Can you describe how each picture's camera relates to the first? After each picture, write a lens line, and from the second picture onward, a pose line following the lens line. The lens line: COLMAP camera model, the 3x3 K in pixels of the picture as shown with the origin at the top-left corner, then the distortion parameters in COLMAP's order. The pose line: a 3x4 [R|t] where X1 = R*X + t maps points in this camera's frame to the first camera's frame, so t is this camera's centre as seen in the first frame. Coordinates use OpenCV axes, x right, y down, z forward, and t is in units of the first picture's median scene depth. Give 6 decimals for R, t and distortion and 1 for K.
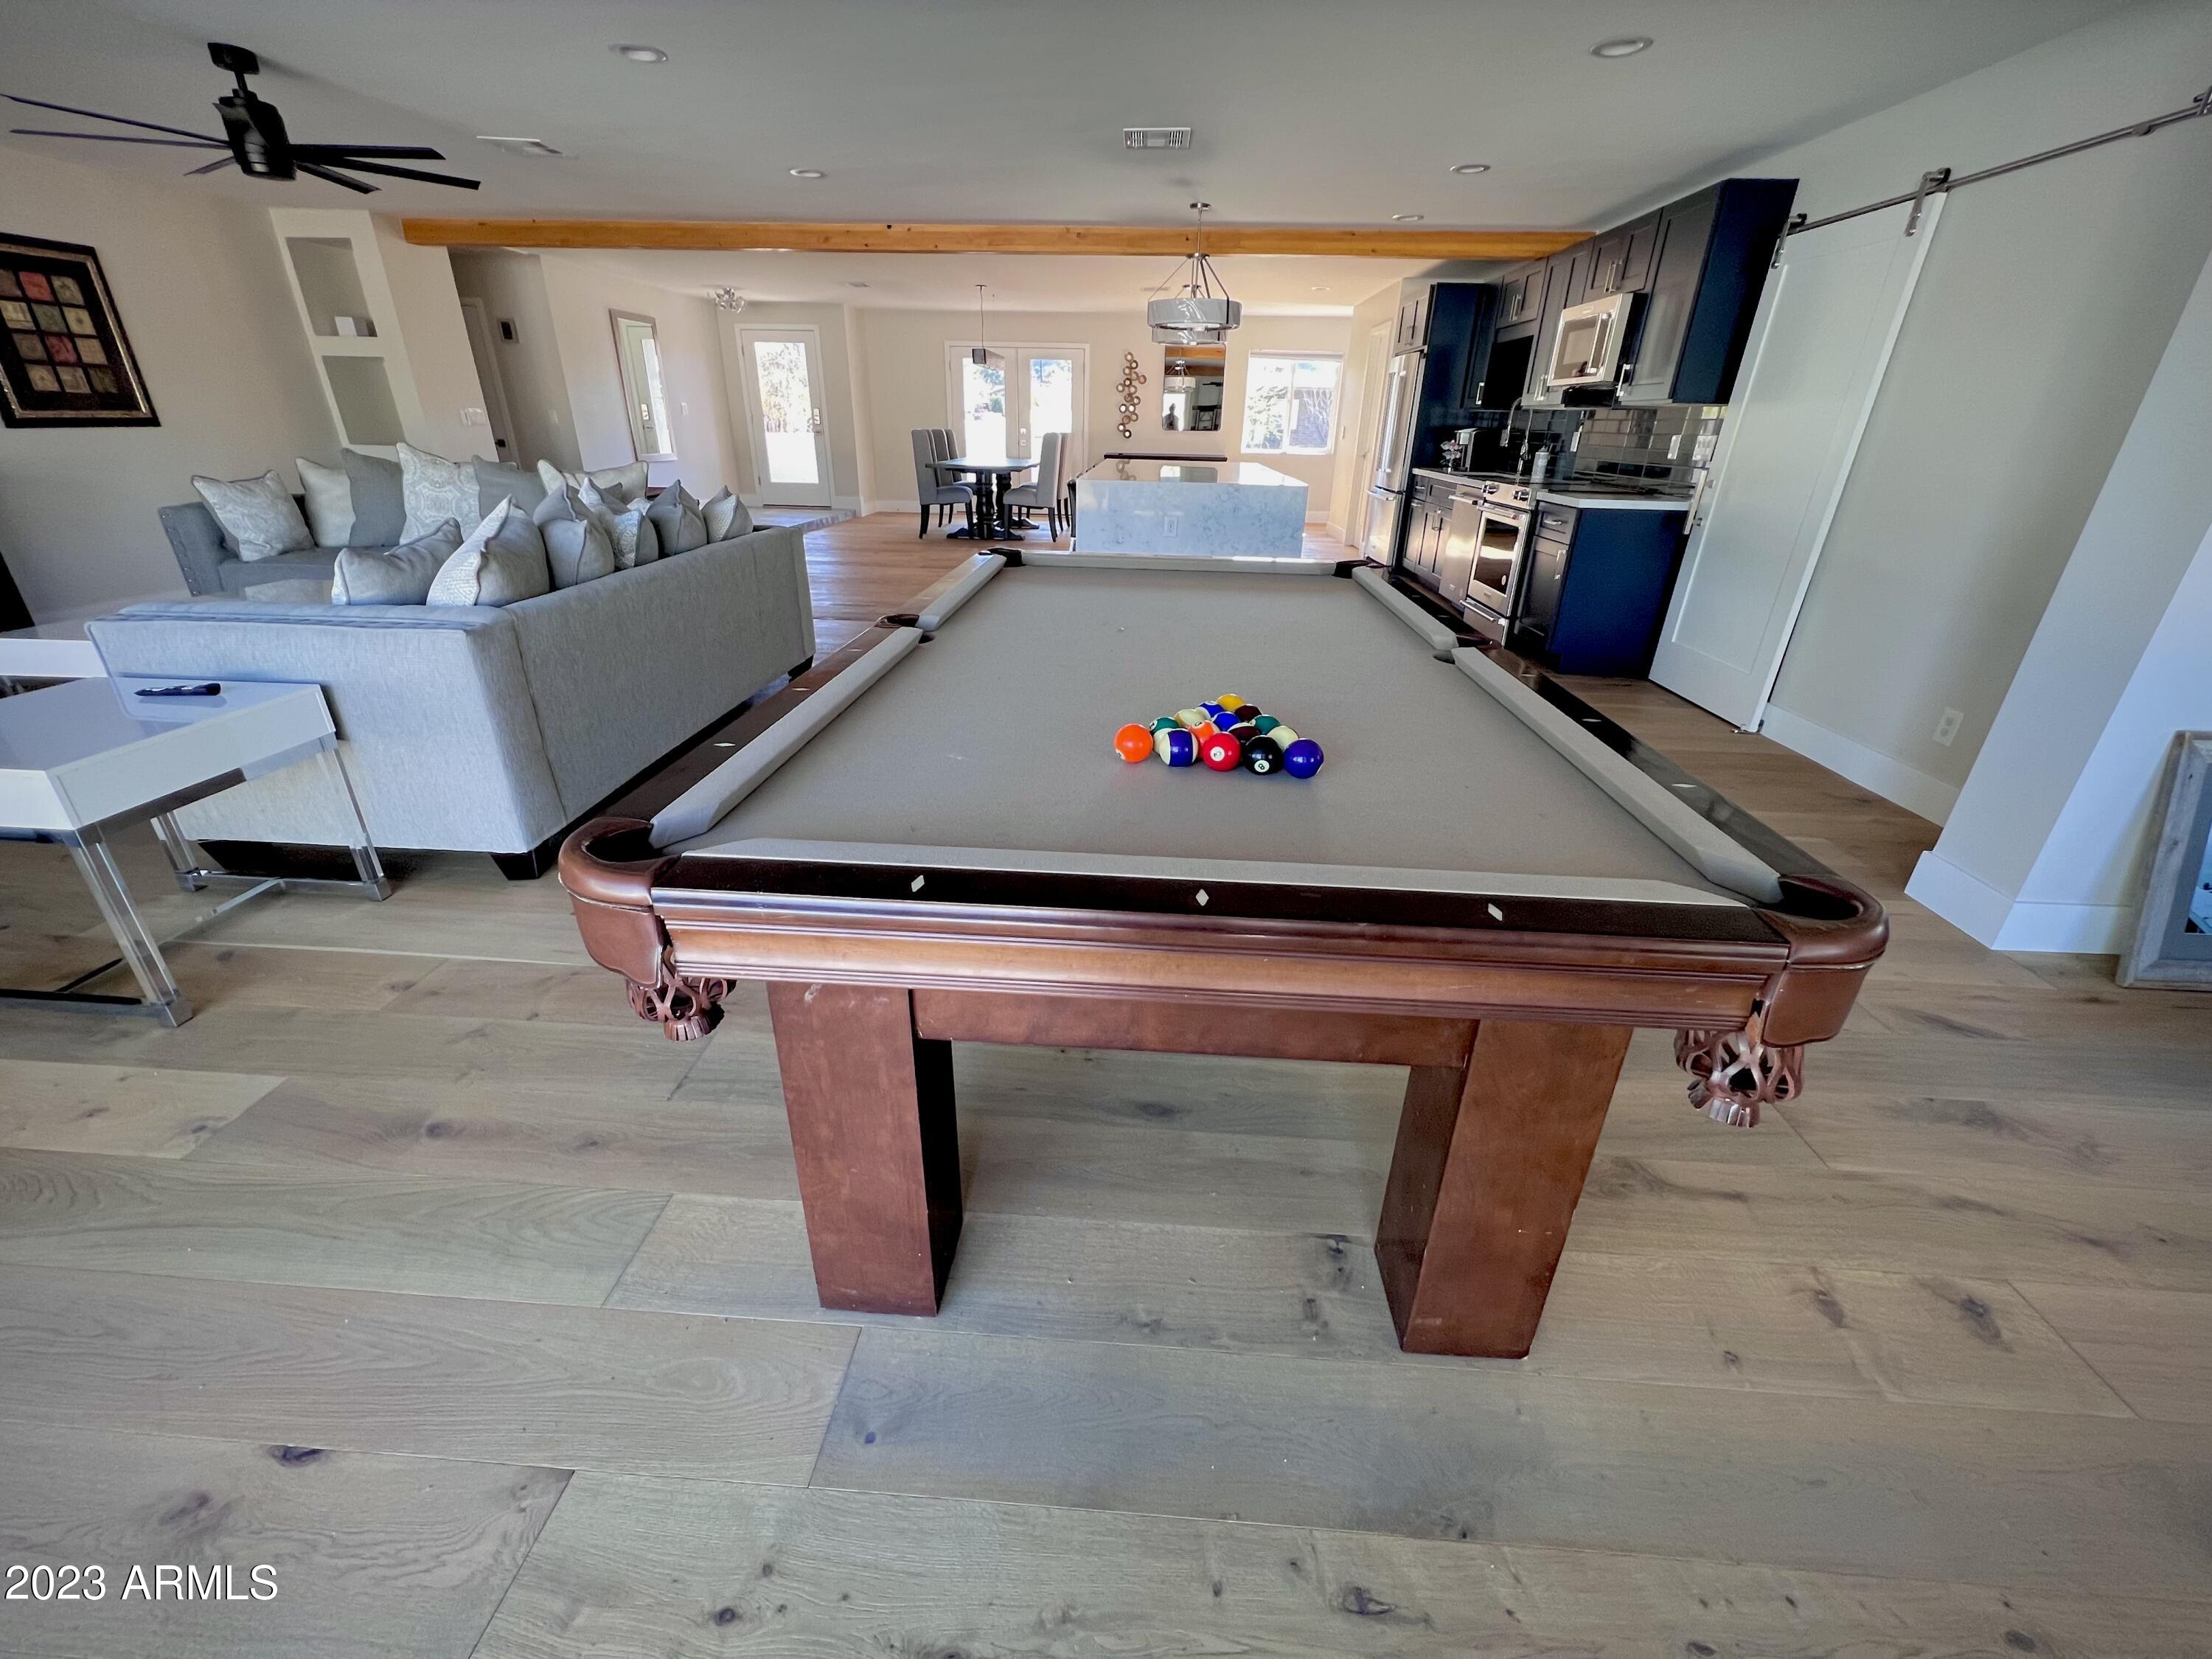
lens RADIAL K [[886.2, 0, 1103.9], [0, 886.2, 825.8], [0, 0, 1]] dist [-0.002921, -0.000175]
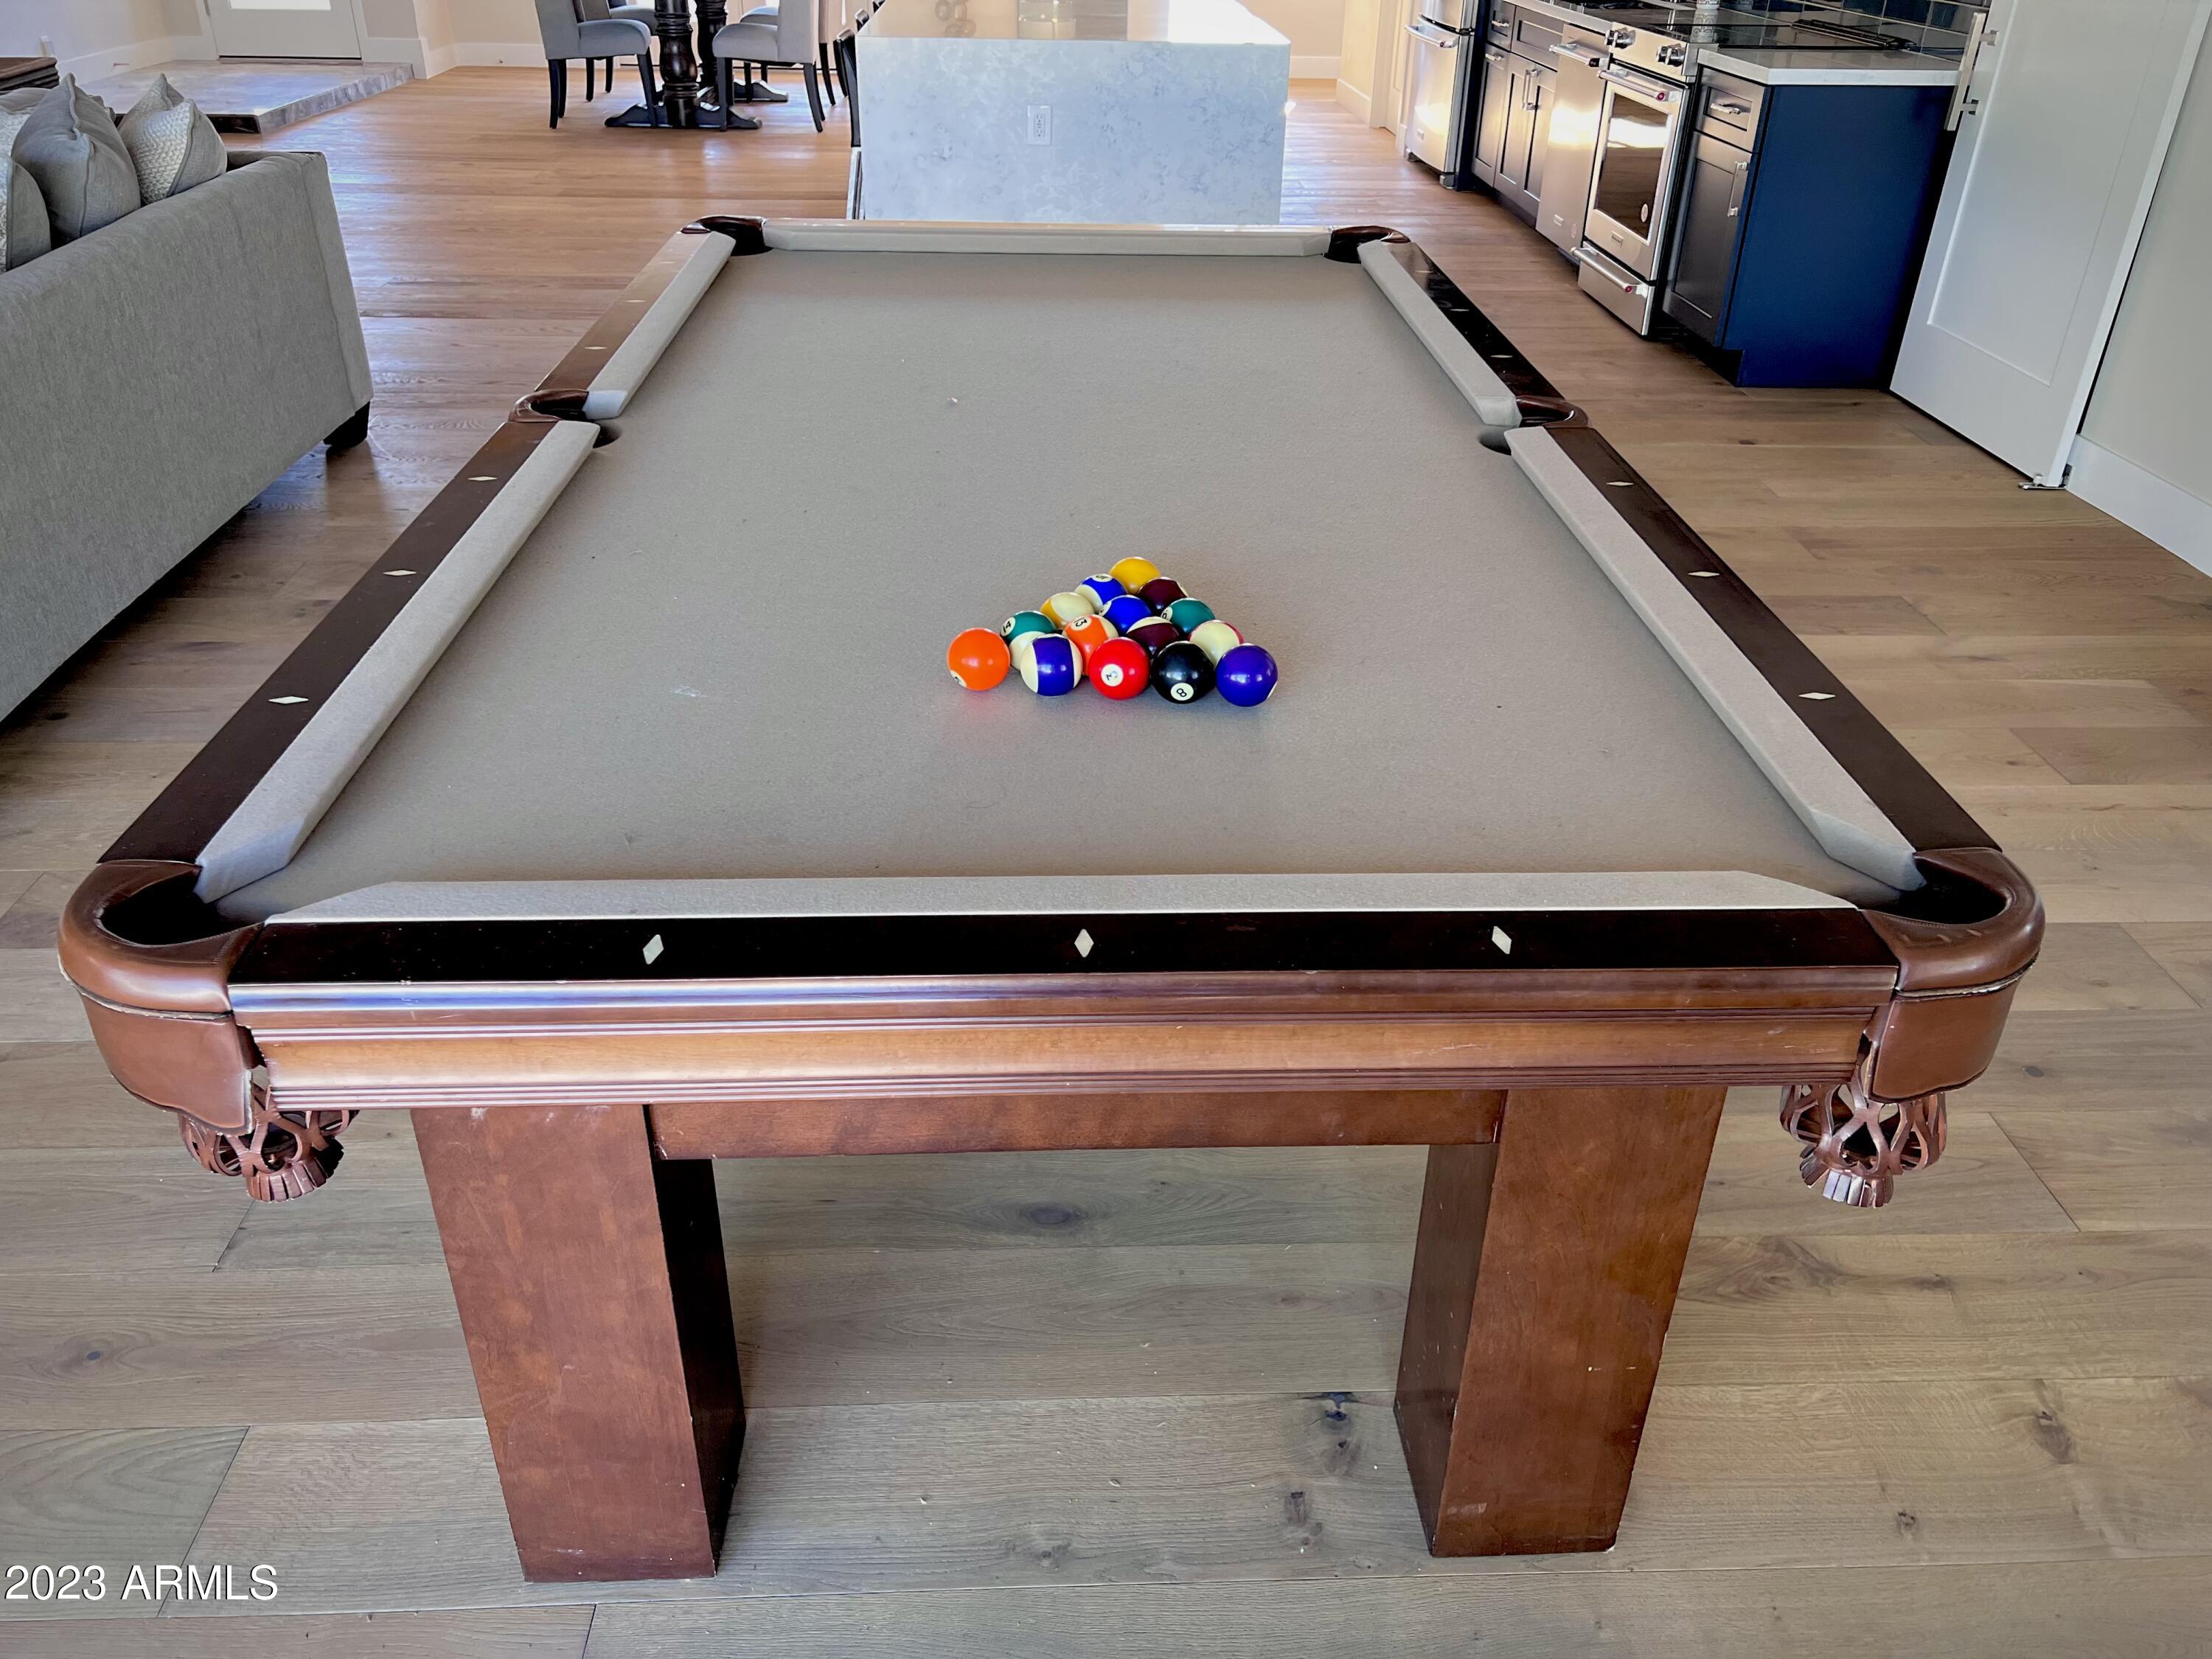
lens RADIAL K [[1663.1, 0, 1114.9], [0, 1663.1, 811.0], [0, 0, 1]] dist [0.048301, -0.053899]
pose [[0.994052, -0.056282, 0.093237, 0.007666], [0.047155, 0.994131, 0.097363, -0.051329], [-0.098170, -0.092387, 0.990872, -0.092258]]
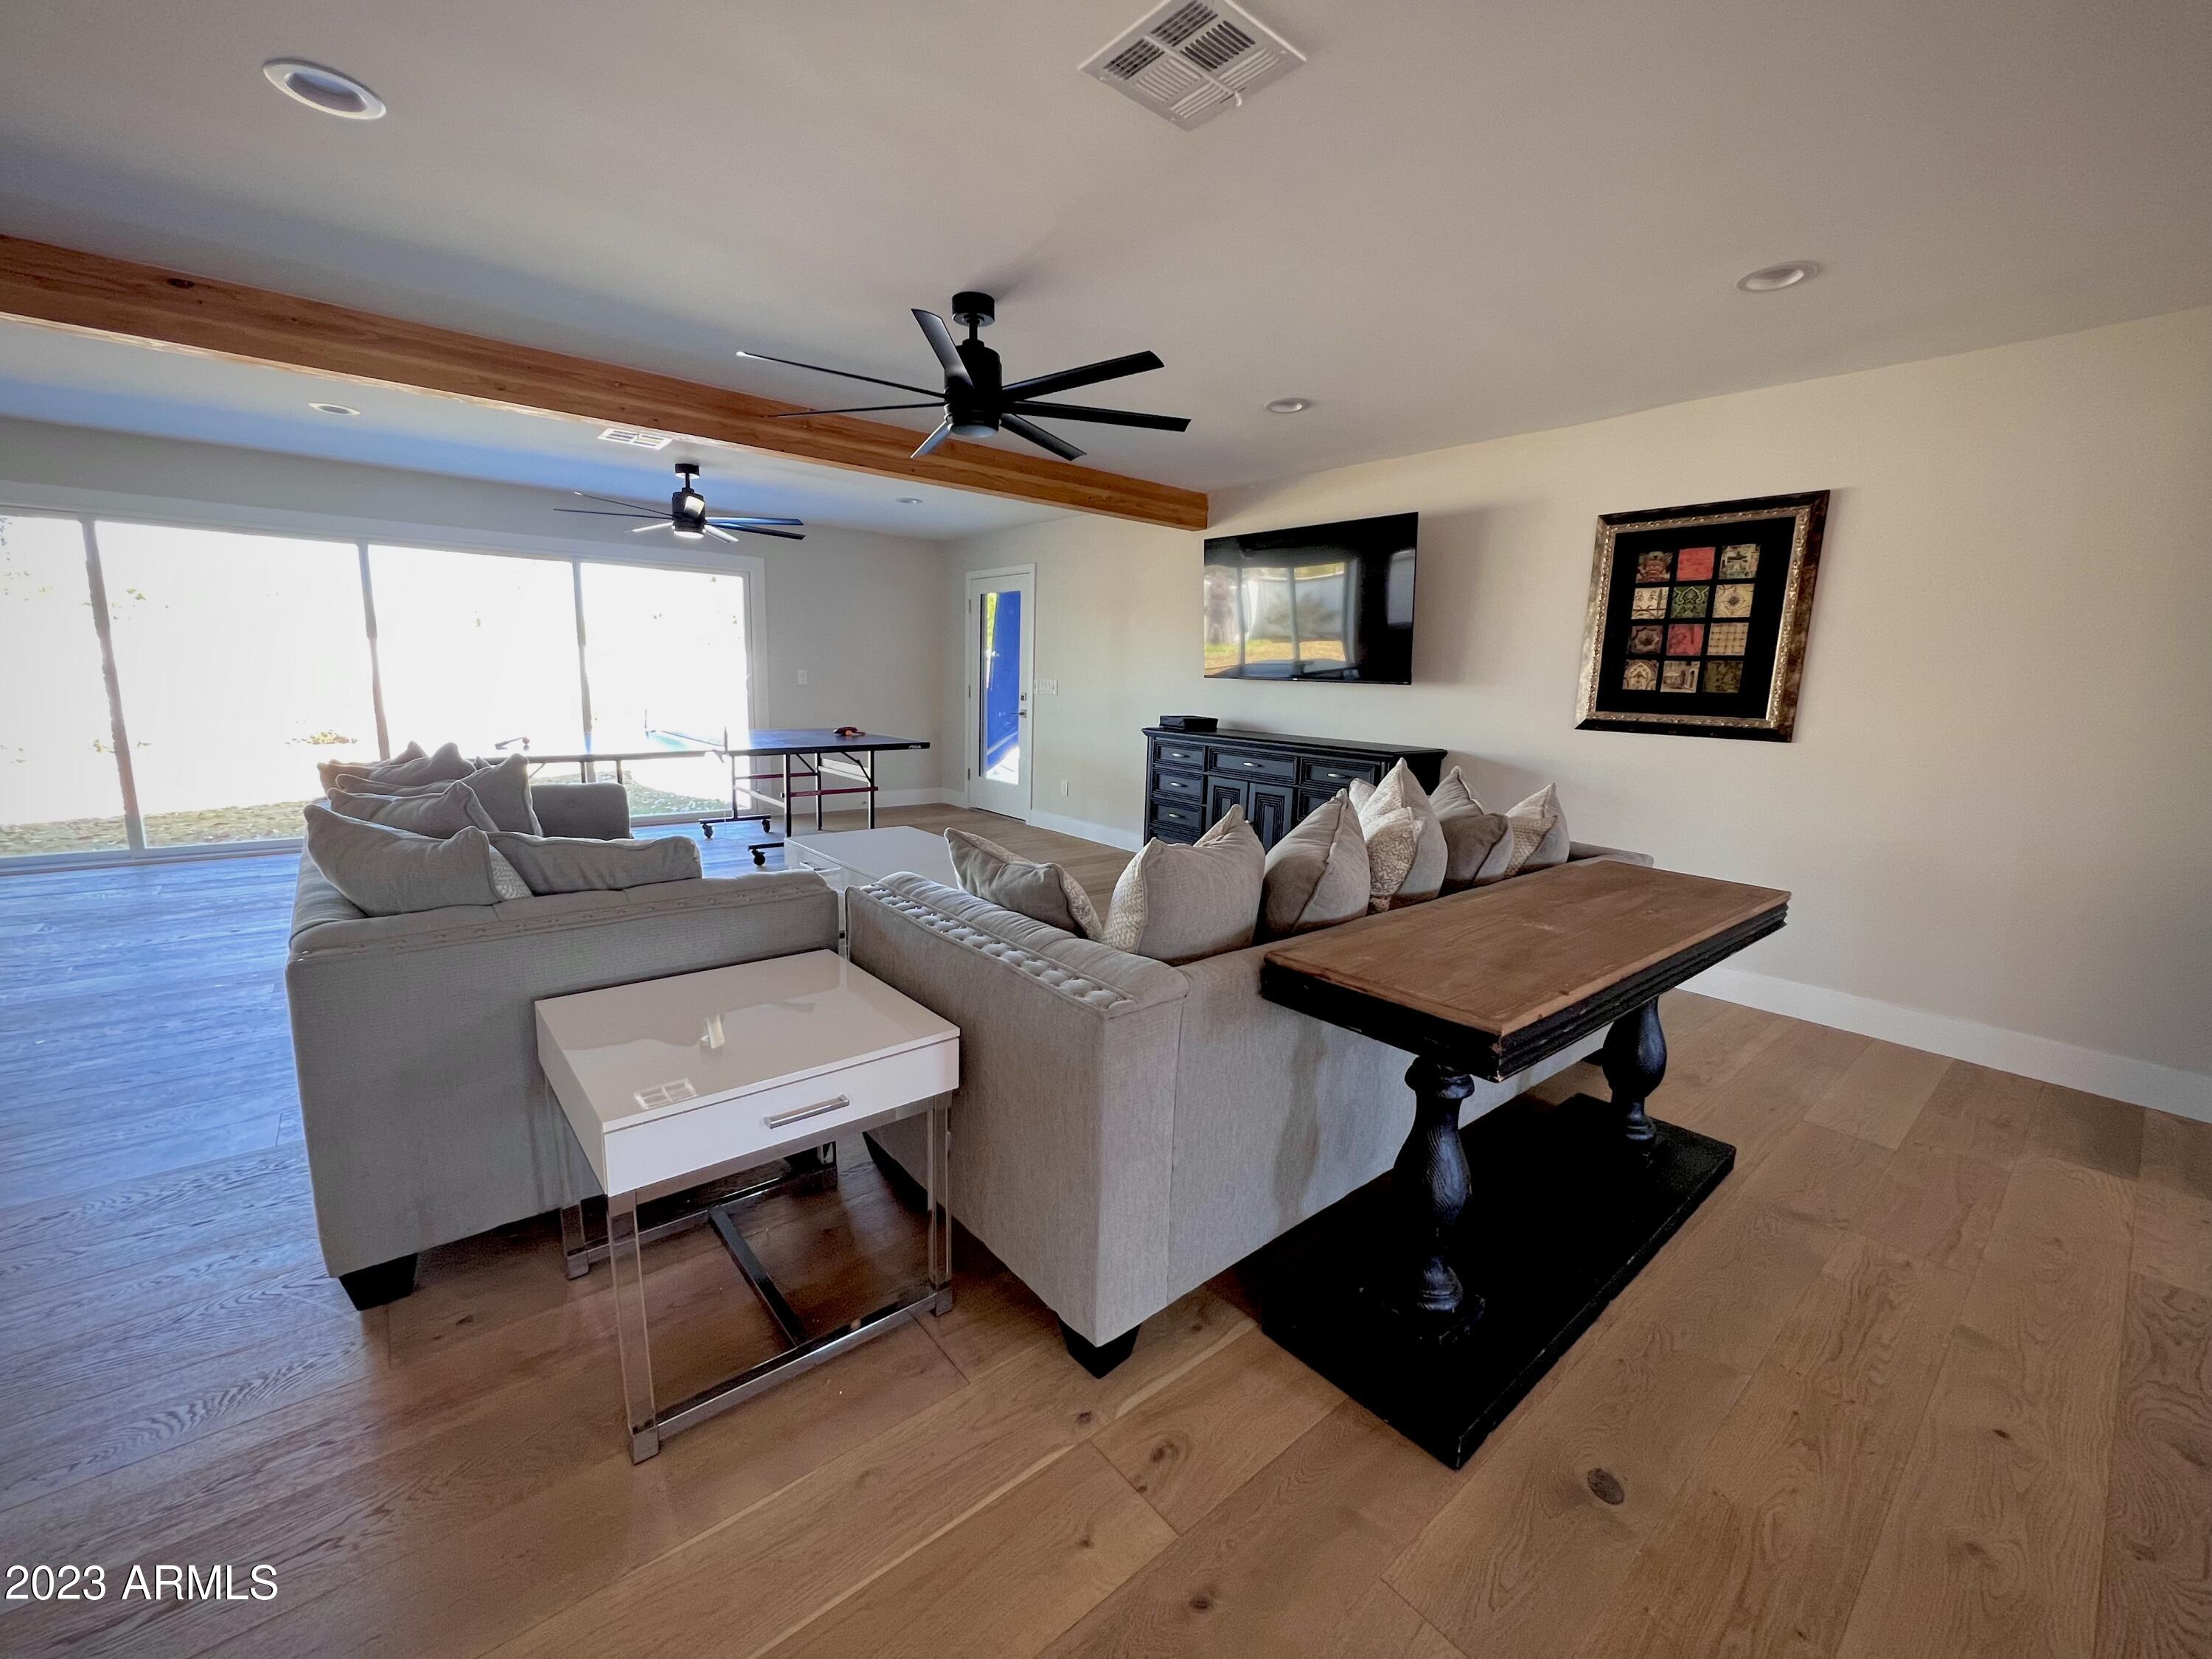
lens RADIAL K [[886.2, 0, 1092.9], [0, 886.2, 825.3], [0, 0, 1]] dist [-0.002921, -0.000175]
pose [[-0.729474, 0.077161, -0.679642, -0.587297], [-0.322523, 0.837425, 0.441246, -1.149479], [0.603196, 0.541078, -0.585994, 2.430188]]
